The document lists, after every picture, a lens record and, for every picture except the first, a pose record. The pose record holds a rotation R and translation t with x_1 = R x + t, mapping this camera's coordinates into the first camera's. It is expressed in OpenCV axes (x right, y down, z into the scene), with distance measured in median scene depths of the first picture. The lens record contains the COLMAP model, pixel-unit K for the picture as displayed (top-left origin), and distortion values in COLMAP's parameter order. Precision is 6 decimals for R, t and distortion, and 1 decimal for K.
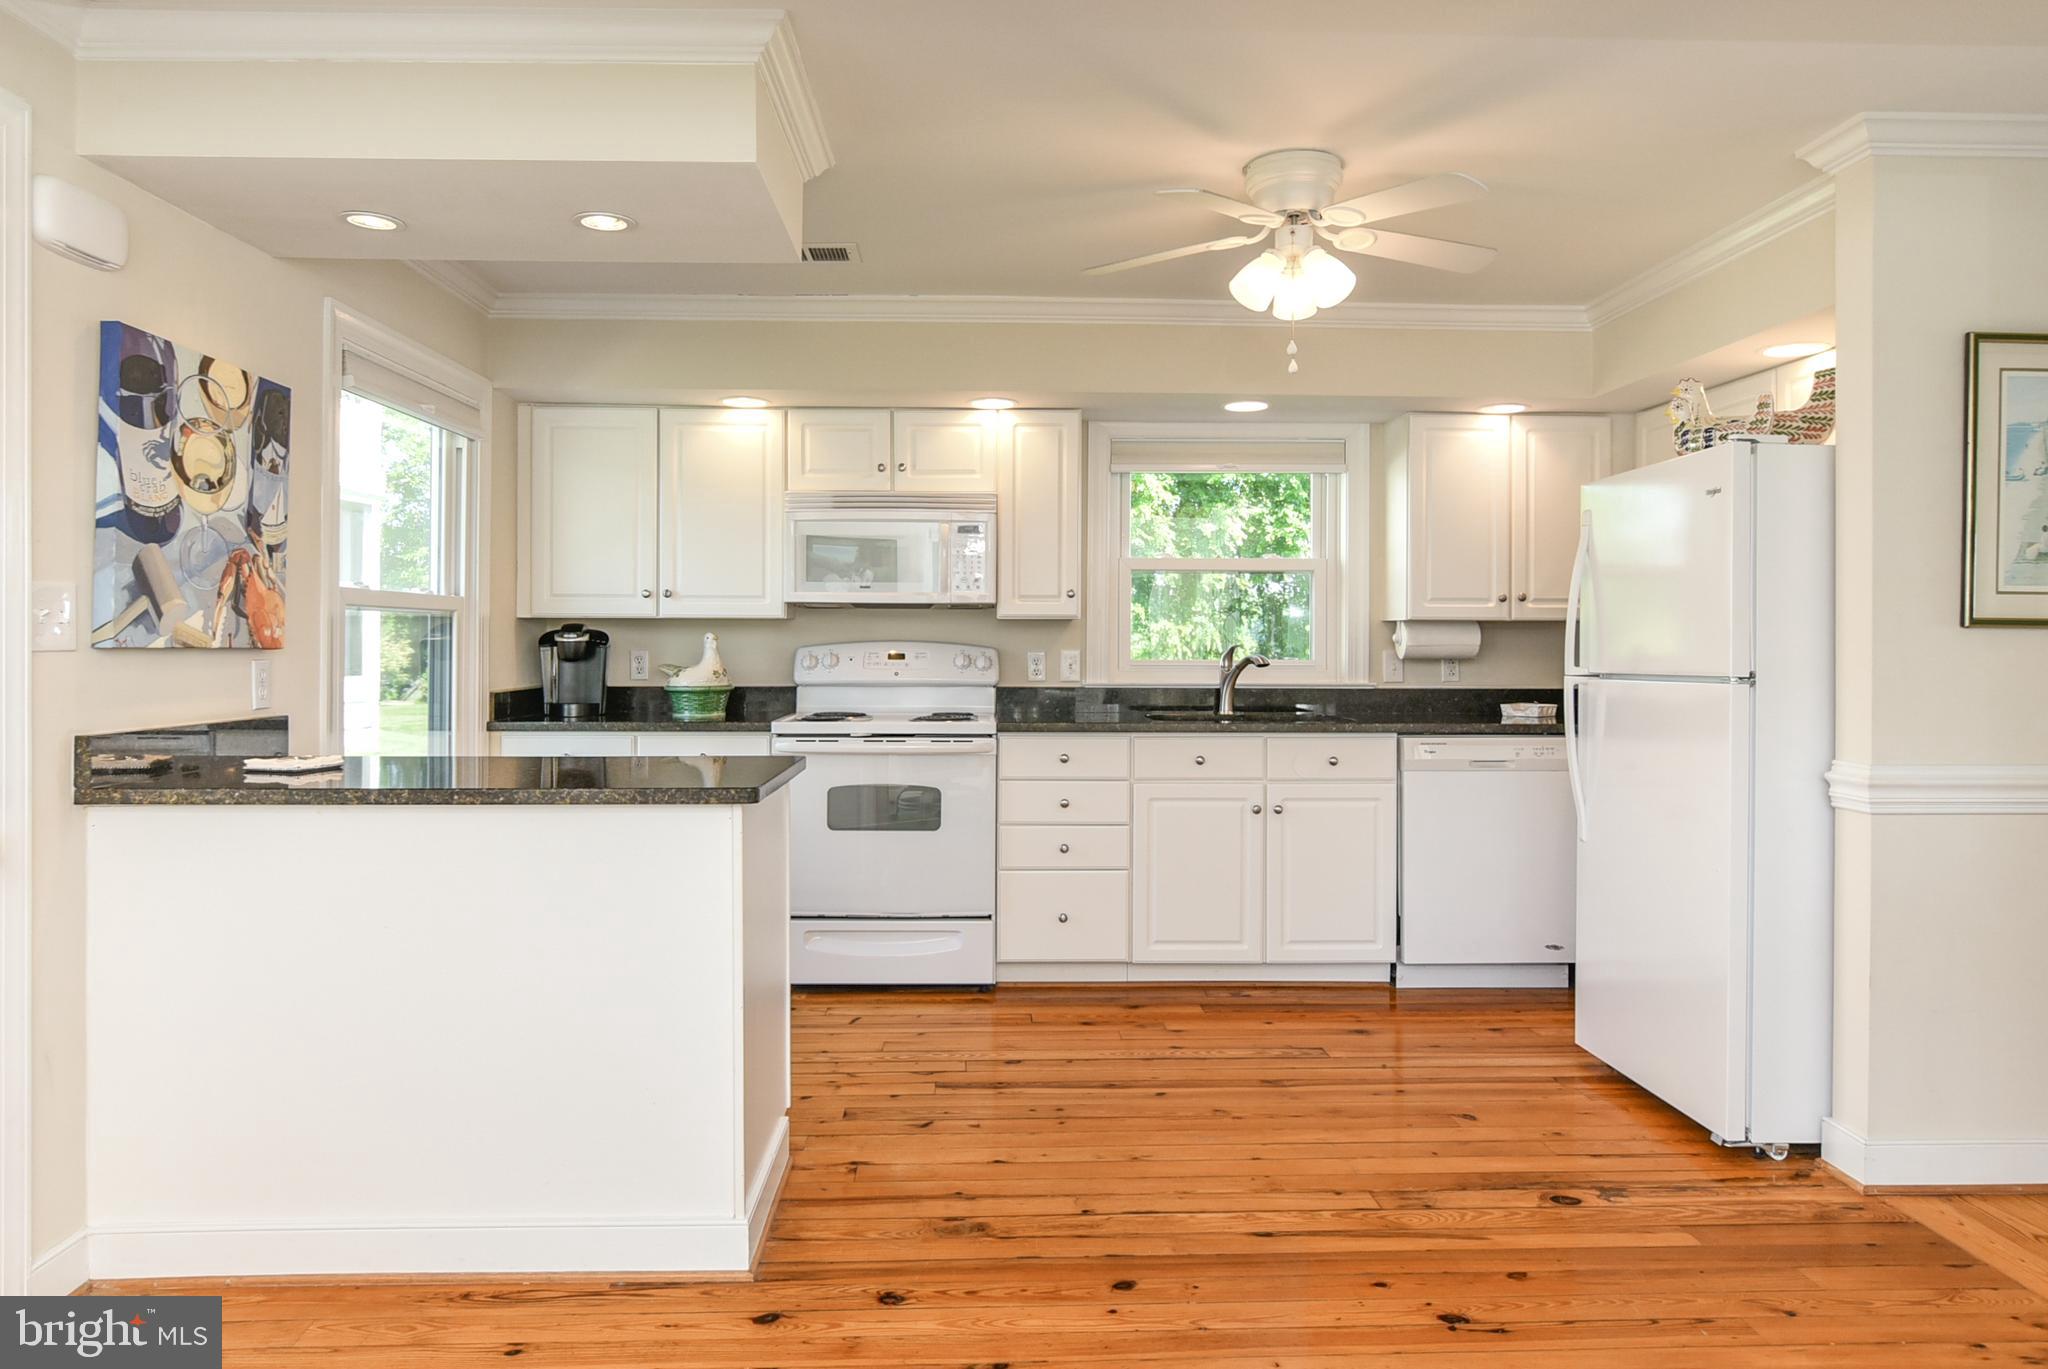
lens RADIAL K [[1269.2, 0, 1042.8], [0, 1269.2, 636.9], [0, 0, 1]] dist [-0.005606, -0.001342]
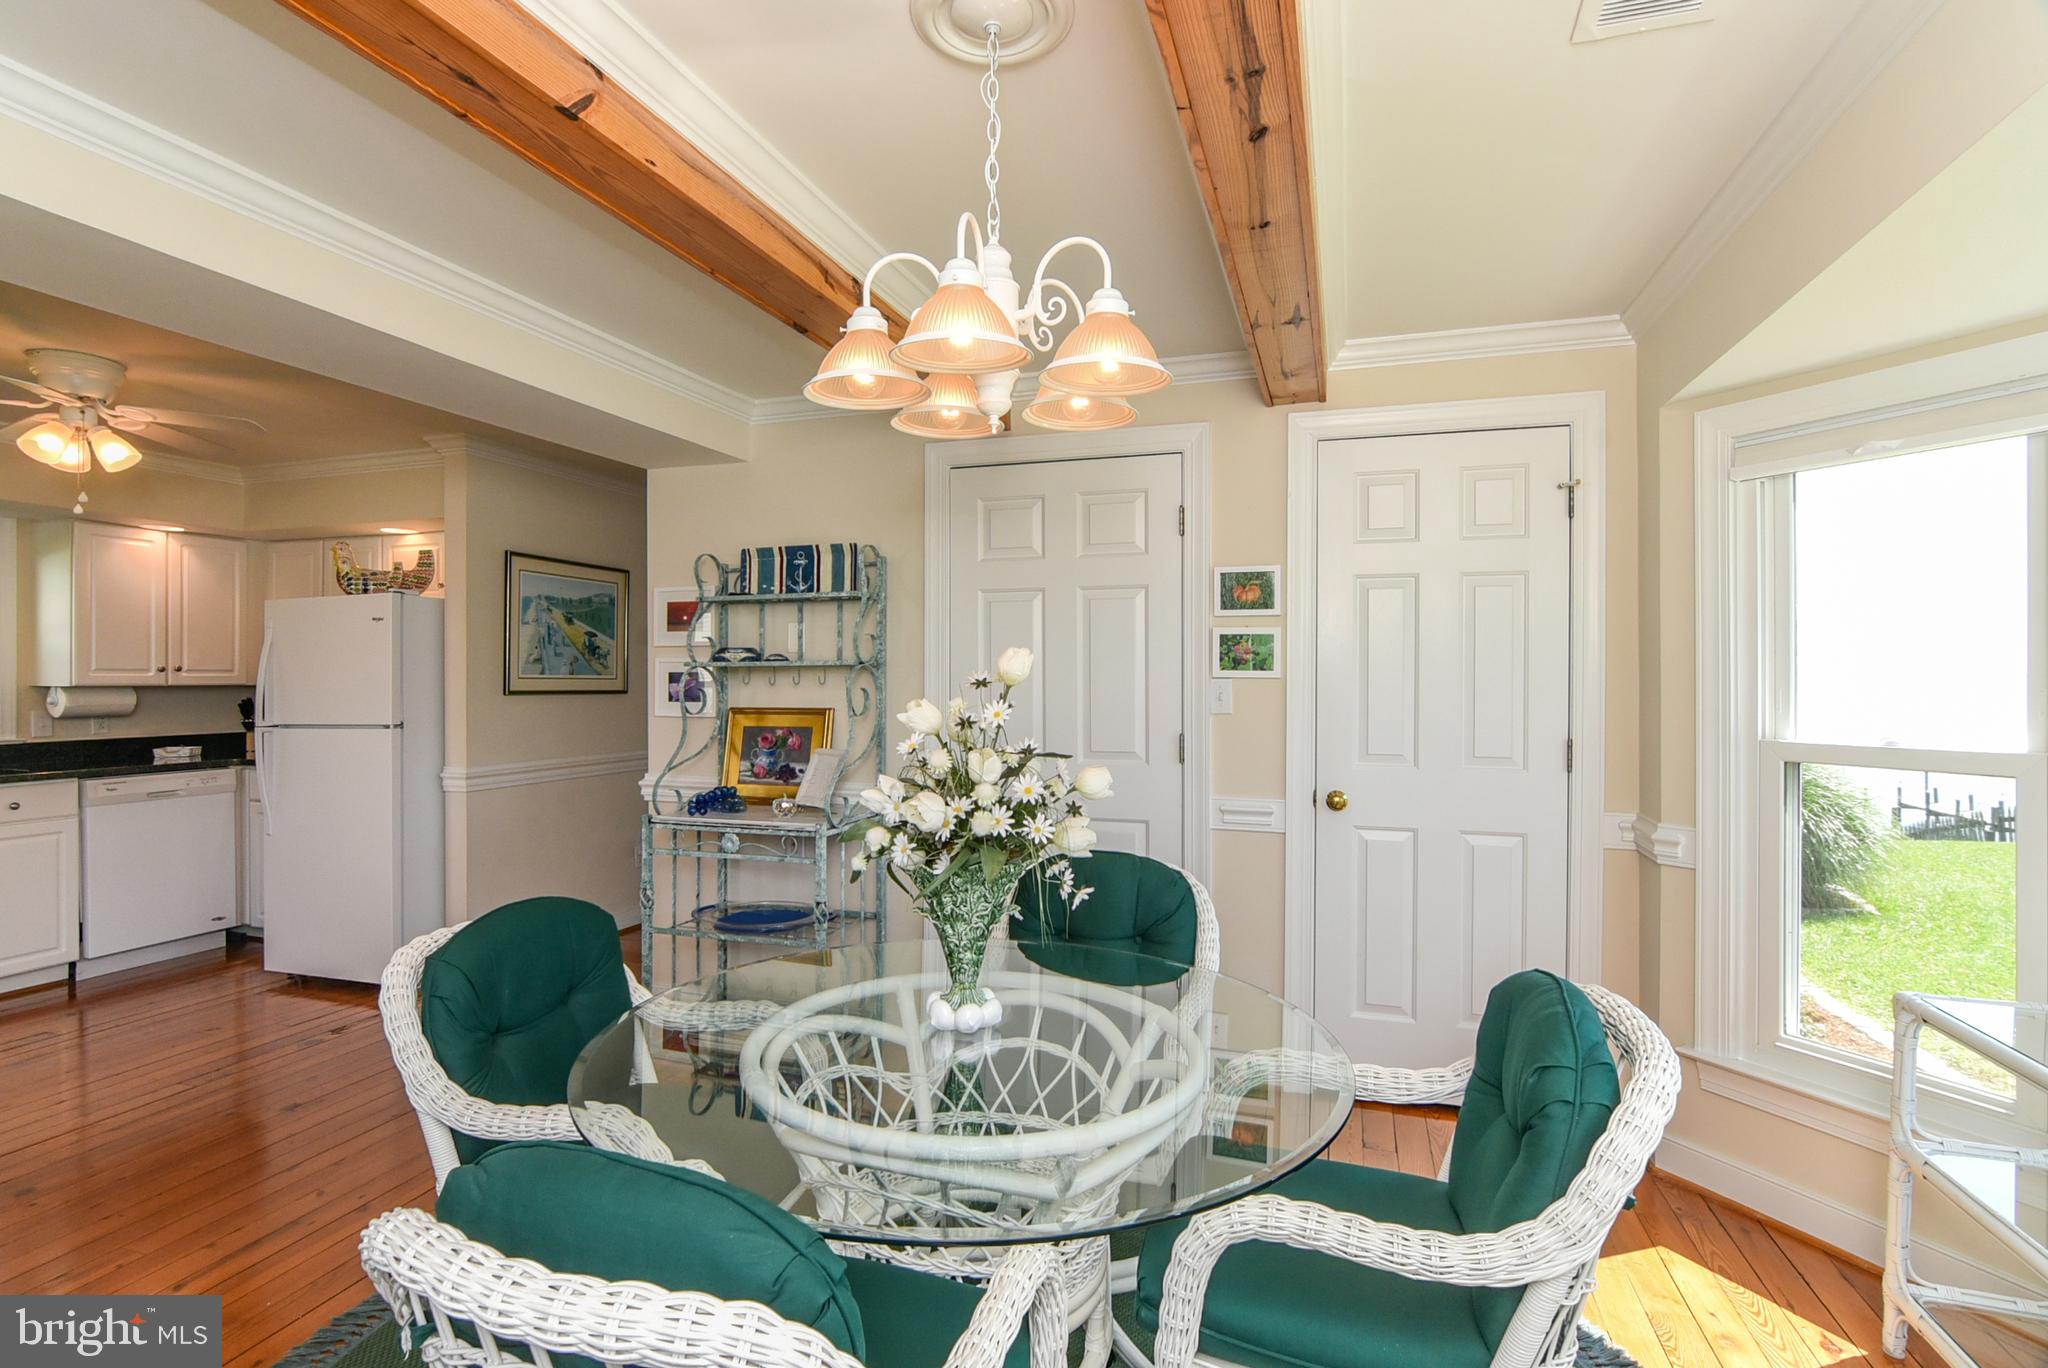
lens RADIAL K [[1019.5, 0, 1022.4], [0, 1019.5, 685.0], [0, 0, 1]] dist [-0.001524, 0.001061]
pose [[0.356916, -0.012799, 0.934049, -0.326730], [-0.001543, 0.999897, 0.014291, -0.031890], [-0.934135, -0.006542, 0.356859, -0.232980]]
